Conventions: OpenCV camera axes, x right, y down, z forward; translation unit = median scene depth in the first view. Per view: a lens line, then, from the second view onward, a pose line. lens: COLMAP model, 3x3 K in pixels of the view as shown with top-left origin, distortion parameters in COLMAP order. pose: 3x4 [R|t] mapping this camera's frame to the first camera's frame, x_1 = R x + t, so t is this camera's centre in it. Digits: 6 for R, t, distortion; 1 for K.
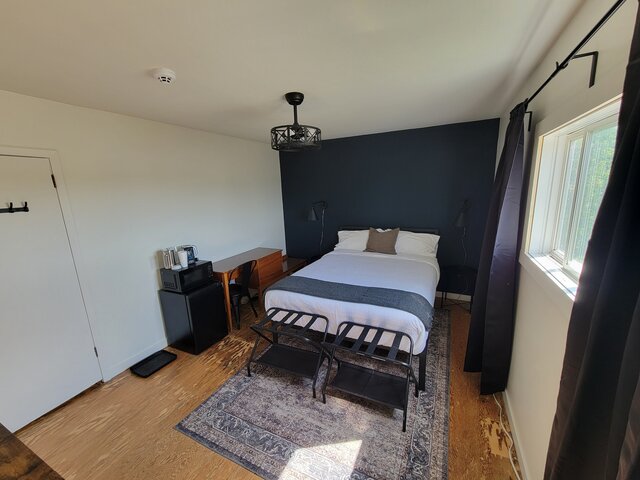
lens RADIAL K [[259.1, 0, 322.7], [0, 259.1, 241.0], [0, 0, 1]] dist [0.003797, 0.000194]
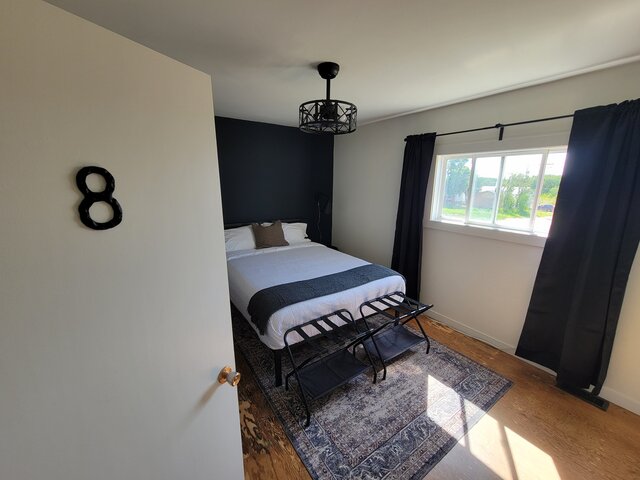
lens RADIAL K [[259.1, 0, 320.2], [0, 259.1, 241.9], [0, 0, 1]] dist [0.003797, 0.000194]
pose [[0.494704, -0.152610, 0.855557, -0.941217], [0.141698, 0.985451, 0.093846, -0.070740], [-0.857432, 0.074804, 0.509131, 0.631901]]
